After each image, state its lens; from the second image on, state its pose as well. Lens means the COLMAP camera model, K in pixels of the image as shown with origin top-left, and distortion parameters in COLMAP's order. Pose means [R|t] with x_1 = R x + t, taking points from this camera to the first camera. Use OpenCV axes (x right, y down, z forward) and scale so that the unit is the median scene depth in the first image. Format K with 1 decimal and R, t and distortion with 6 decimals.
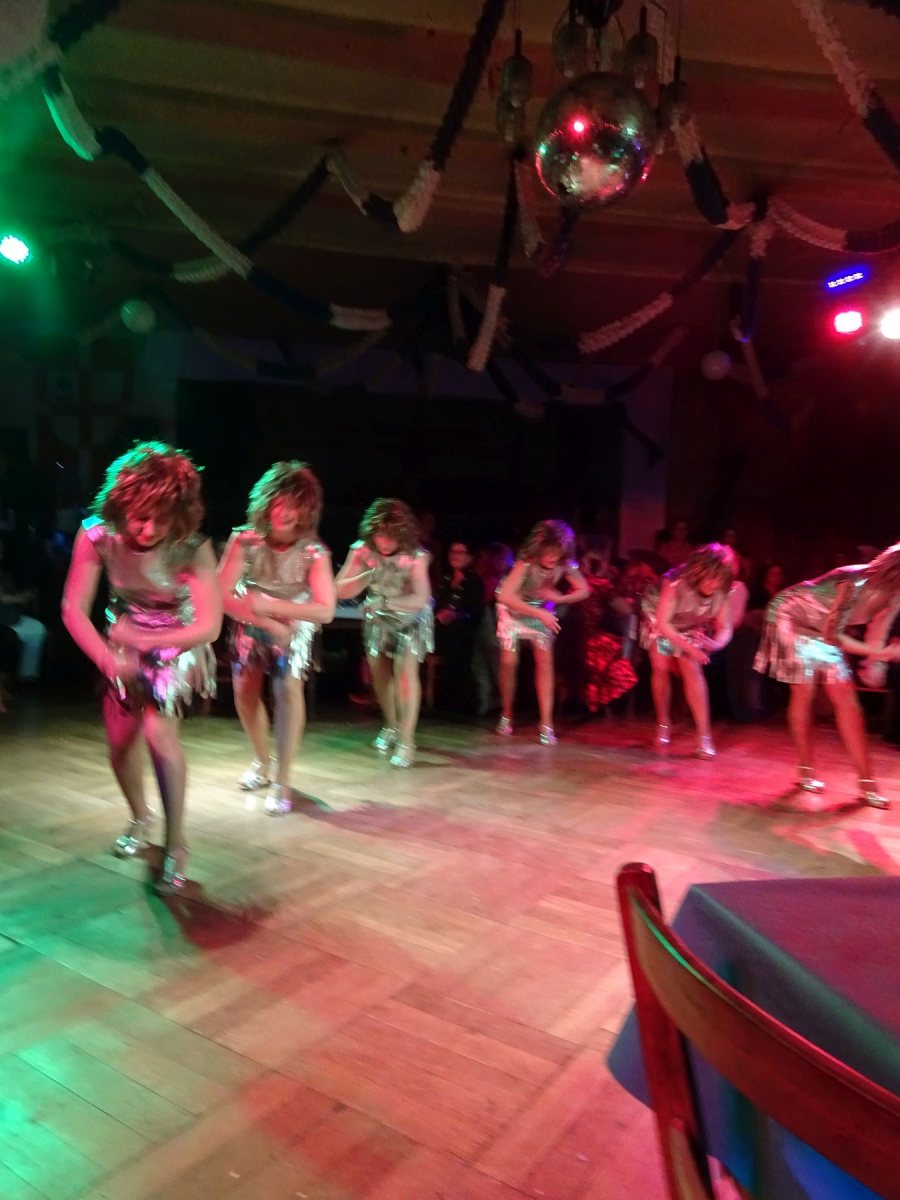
lens RADIAL K [[843.2, 0, 450.0], [0, 843.2, 600.0], [0, 0, 1]] dist [0.005919, -0.000982]
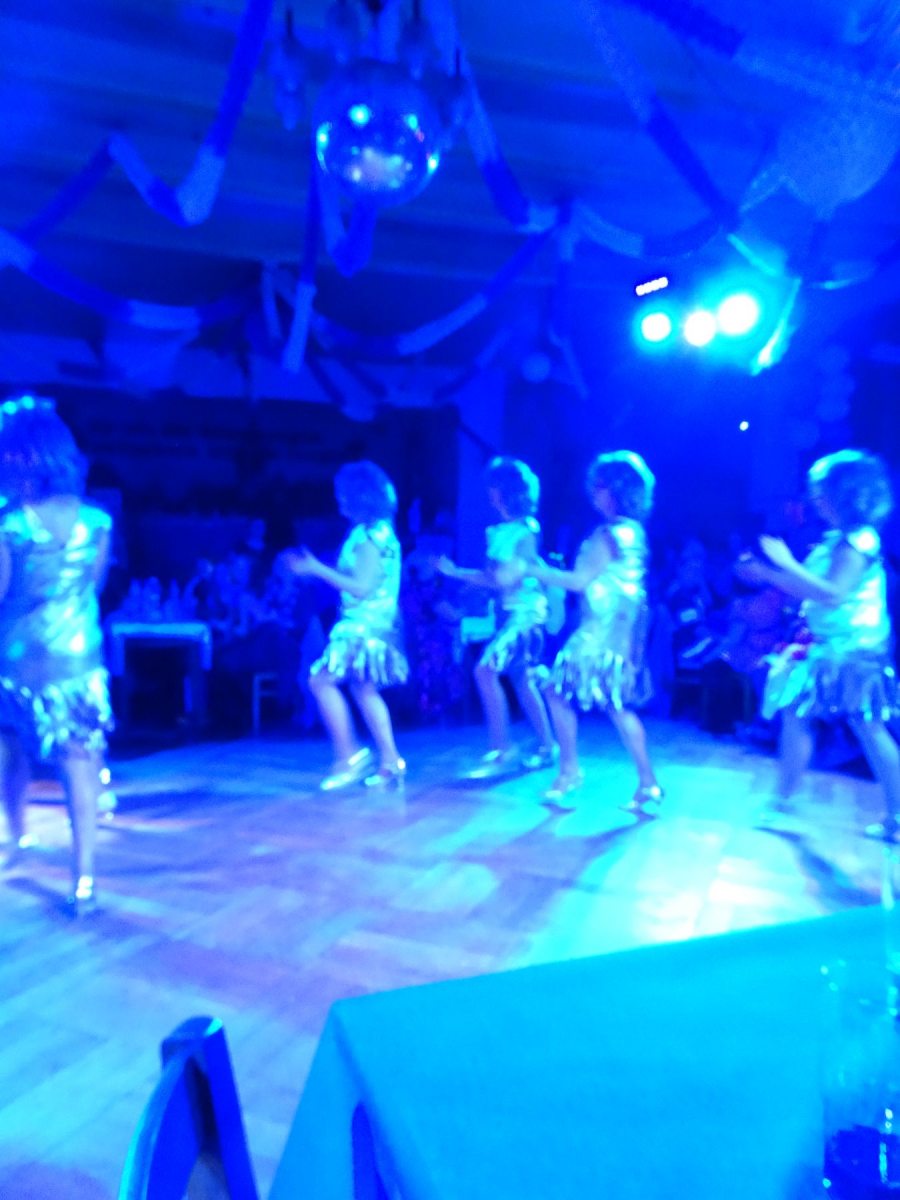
lens RADIAL K [[849.0, 0, 450.0], [0, 849.0, 600.0], [0, 0, 1]] dist [-0.001528, 0.005348]
pose [[0.984228, -0.043943, 0.171360, 0.035327], [0.044765, 0.998997, -0.000934, -0.004213], [-0.171147, 0.008590, 0.985208, 0.023281]]
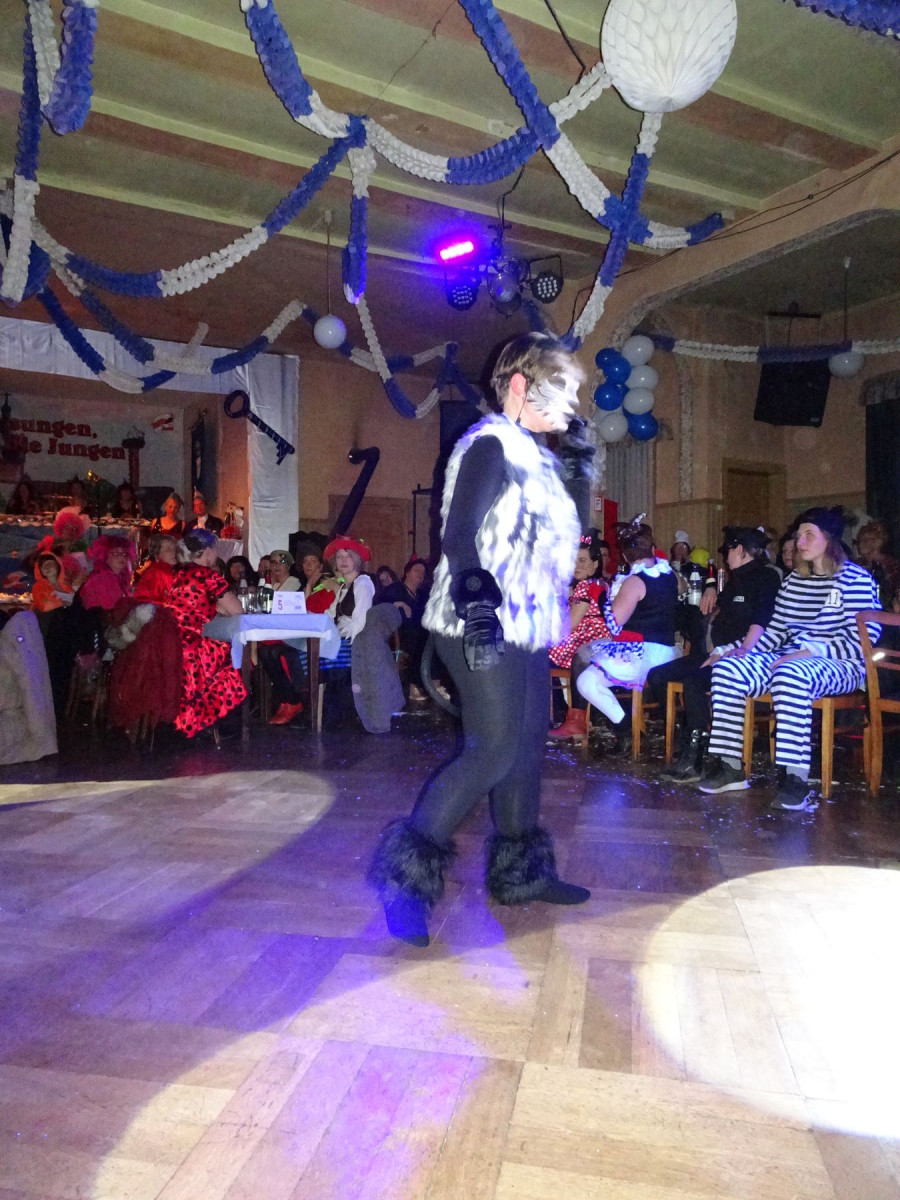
lens RADIAL K [[872.2, 0, 446.4], [0, 872.2, 586.4], [0, 0, 1]] dist [0.012169, -0.006655]
pose [[0.921783, -0.039916, 0.385645, 0.085470], [0.054116, 0.998195, -0.026031, 0.026865], [-0.383910, 0.044865, 0.922280, 0.159012]]
